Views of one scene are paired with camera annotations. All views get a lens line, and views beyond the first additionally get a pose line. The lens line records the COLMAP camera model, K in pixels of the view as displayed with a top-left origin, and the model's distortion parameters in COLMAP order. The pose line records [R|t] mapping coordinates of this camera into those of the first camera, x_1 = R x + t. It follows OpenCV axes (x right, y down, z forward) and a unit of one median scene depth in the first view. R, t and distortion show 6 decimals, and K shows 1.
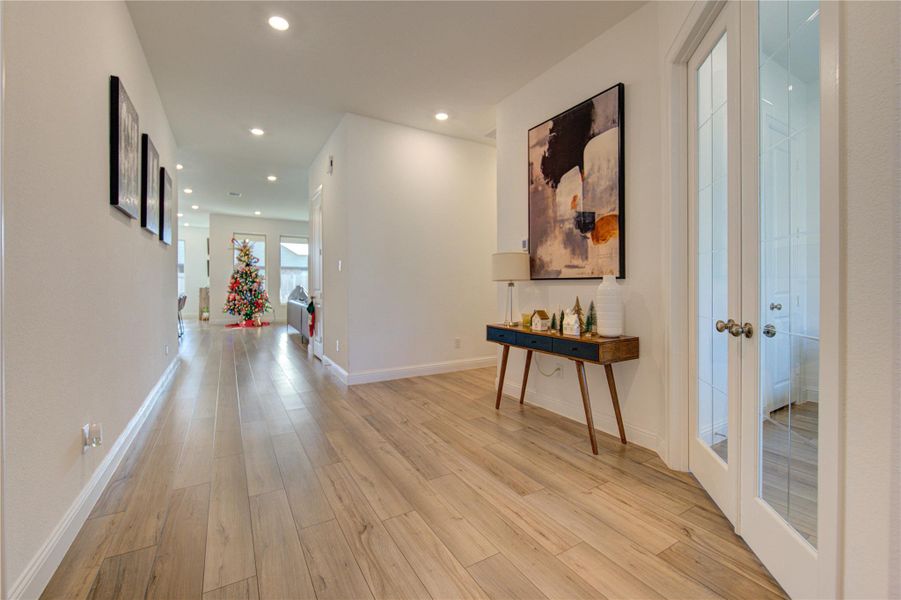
lens RADIAL K [[381.2, 0, 444.7], [0, 381.2, 289.3], [0, 0, 1]] dist [-0.009818, -0.000275]
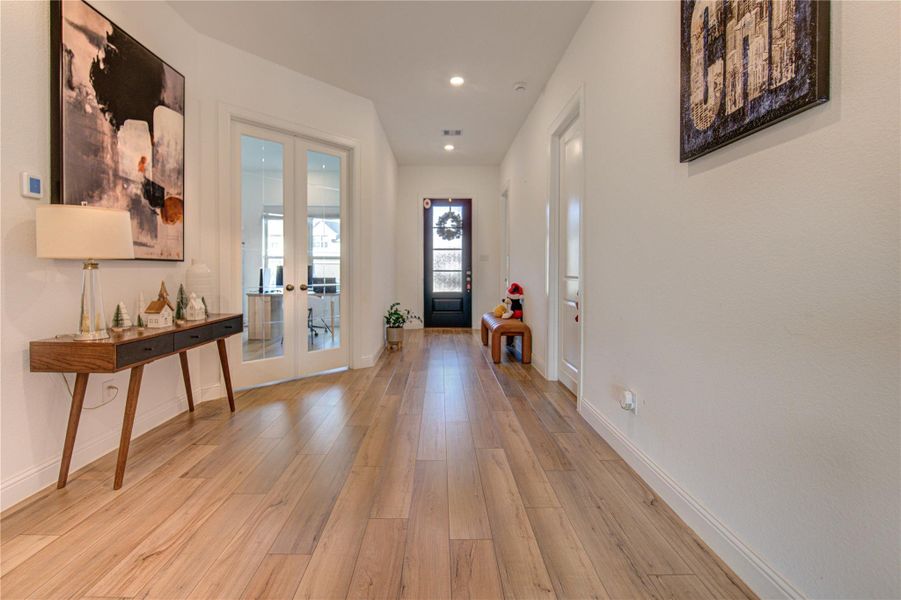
lens RADIAL K [[381.2, 0, 444.7], [0, 381.2, 289.3], [0, 0, 1]] dist [-0.009818, -0.000275]
pose [[-0.877484, -0.027680, 0.478806, -0.613865], [0.000856, 0.998241, 0.059276, -0.011664], [-0.479605, 0.052424, -0.875917, 1.415761]]
